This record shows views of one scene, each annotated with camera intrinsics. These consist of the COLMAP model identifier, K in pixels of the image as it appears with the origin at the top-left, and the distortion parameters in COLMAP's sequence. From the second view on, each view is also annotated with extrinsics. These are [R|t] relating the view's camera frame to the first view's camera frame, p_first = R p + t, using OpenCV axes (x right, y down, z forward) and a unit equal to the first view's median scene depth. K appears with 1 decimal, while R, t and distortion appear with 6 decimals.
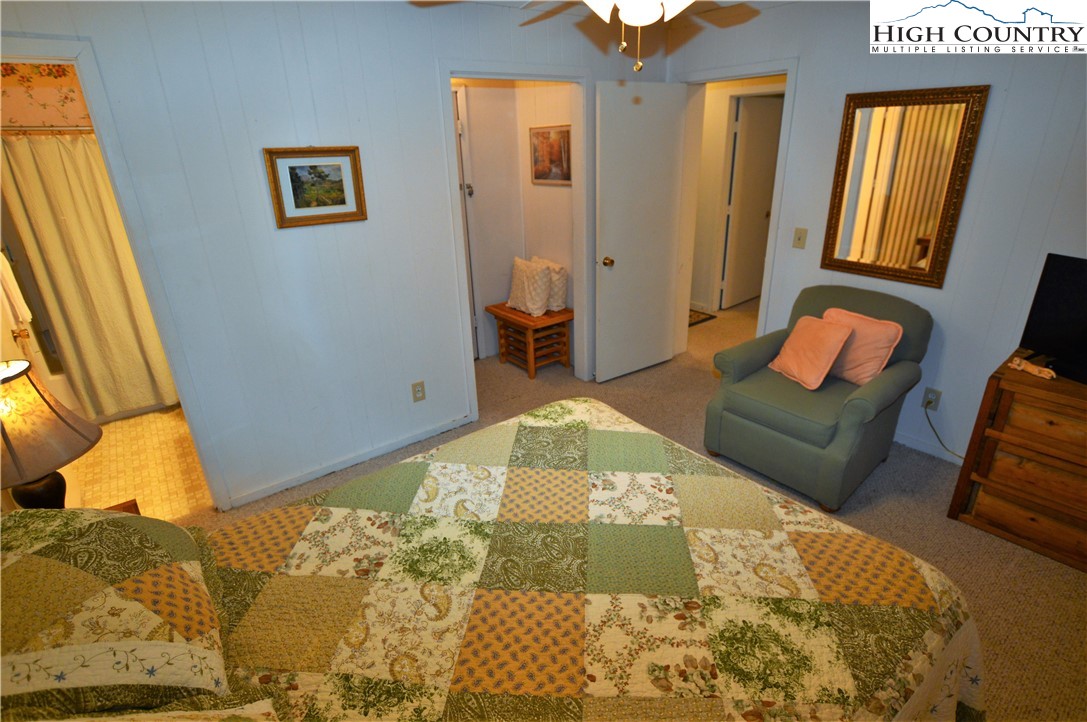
lens RADIAL K [[541.8, 0, 544.5], [0, 541.8, 362.3], [0, 0, 1]] dist [-0.022416, 0.000538]
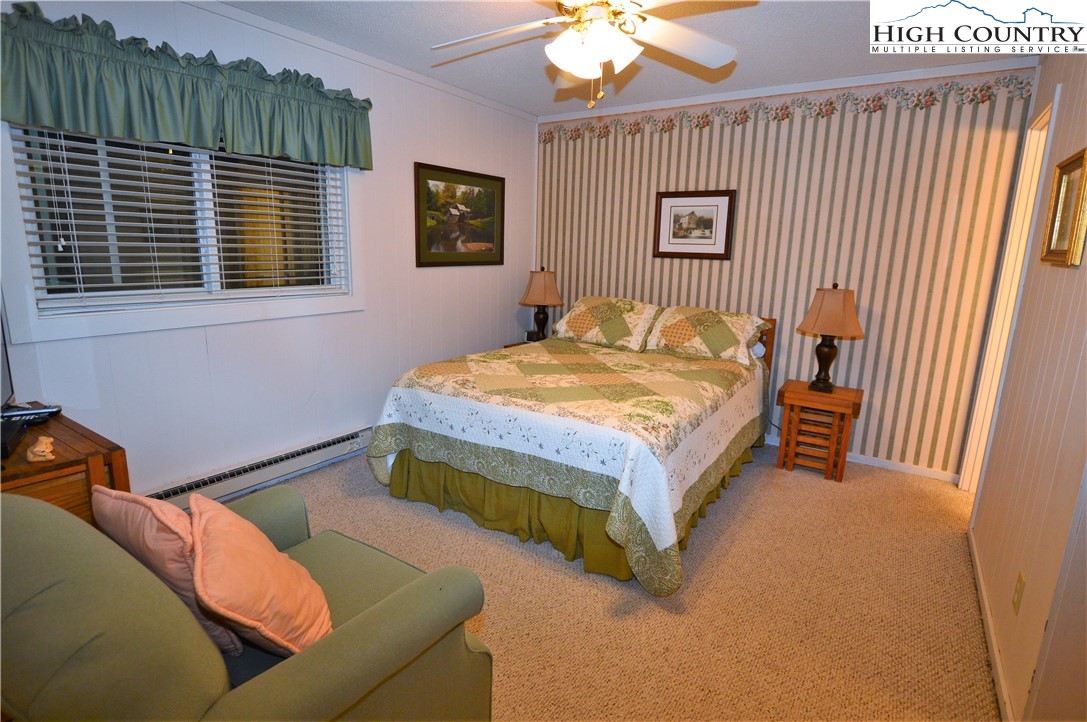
lens RADIAL K [[540.2, 0, 543.5], [0, 540.2, 361.0], [0, 0, 1]] dist [-0.022097, 0.000659]
pose [[-0.950548, 0.066922, -0.303282, 0.716253], [-0.117706, 0.826039, 0.551185, -0.737269], [0.287409, 0.559626, -0.777313, 2.309263]]
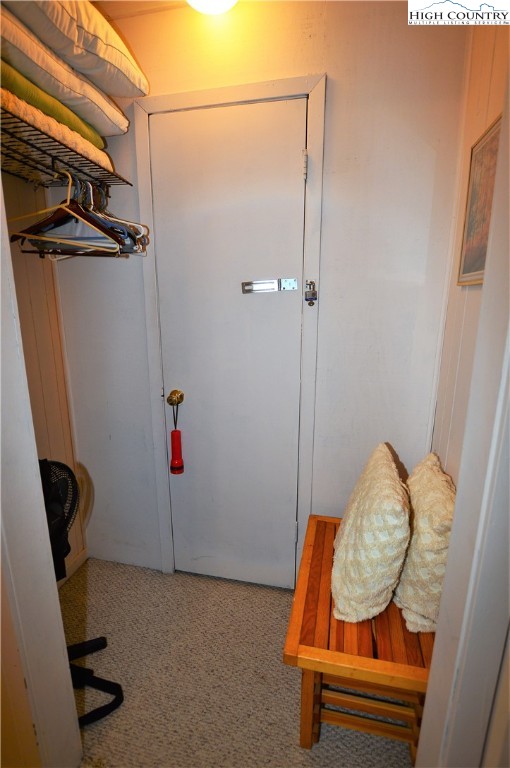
lens RADIAL K [[382.8, 0, 255.0], [0, 382.8, 384.0], [0, 0, 1]] dist [-0.022416, 0.000538]
pose [[0.640780, 0.200932, -0.740964, 0.275981], [-0.312836, 0.949718, -0.012998, -0.541308], [0.701095, 0.240129, 0.671419, 1.873672]]
